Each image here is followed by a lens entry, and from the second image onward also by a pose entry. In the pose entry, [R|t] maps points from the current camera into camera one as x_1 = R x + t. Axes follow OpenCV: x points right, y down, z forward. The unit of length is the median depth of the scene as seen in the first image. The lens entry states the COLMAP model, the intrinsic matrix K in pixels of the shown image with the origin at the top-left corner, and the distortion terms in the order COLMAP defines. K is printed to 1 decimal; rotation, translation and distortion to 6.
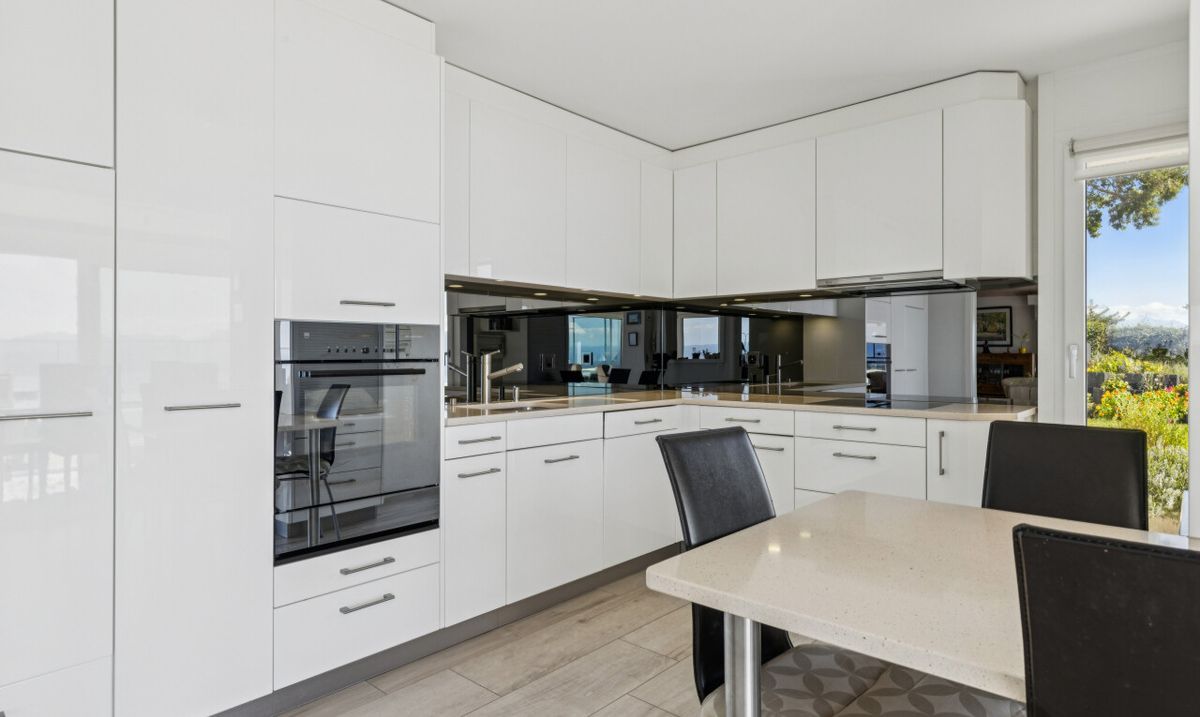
lens RADIAL K [[644.1, 0, 595.2], [0, 644.1, 356.9], [0, 0, 1]] dist [-0.018884, -0.000405]
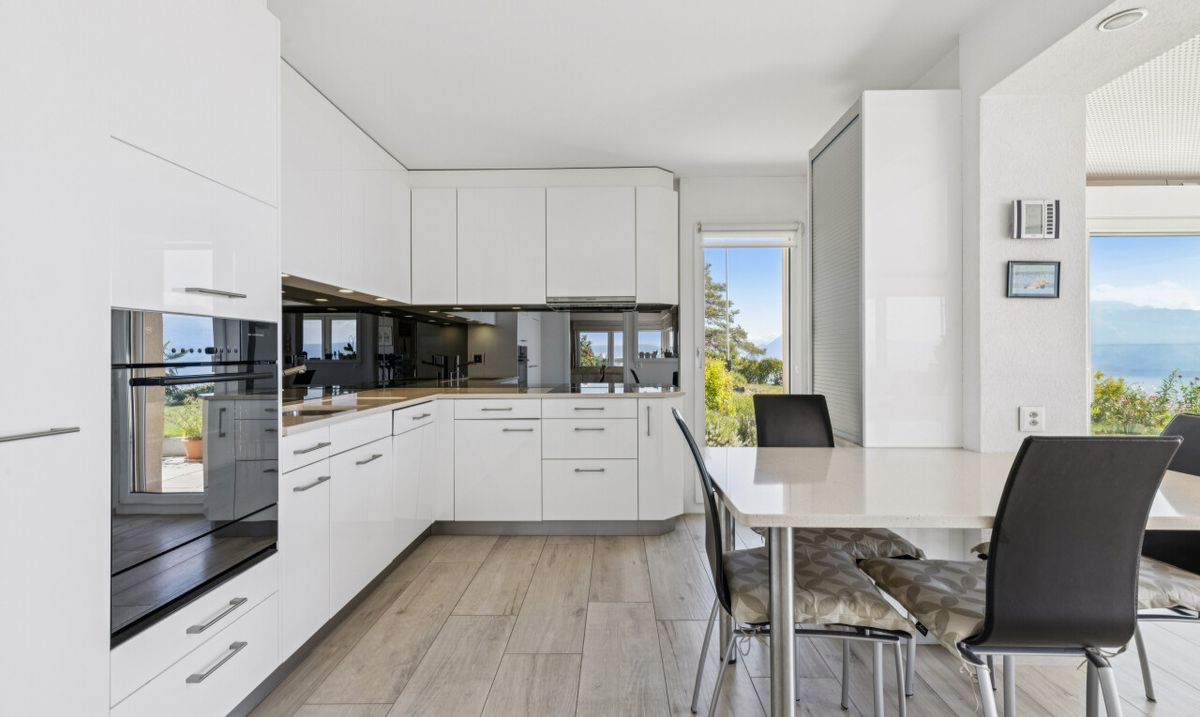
lens RADIAL K [[542.5, 0, 604.5], [0, 542.5, 351.3], [0, 0, 1]] dist [-0.004065, -0.000593]
pose [[0.747095, 0.000672, 0.664717, -0.345125], [0.006572, 0.999943, -0.008398, -0.000387], [-0.664685, 0.010643, 0.747048, 0.120470]]
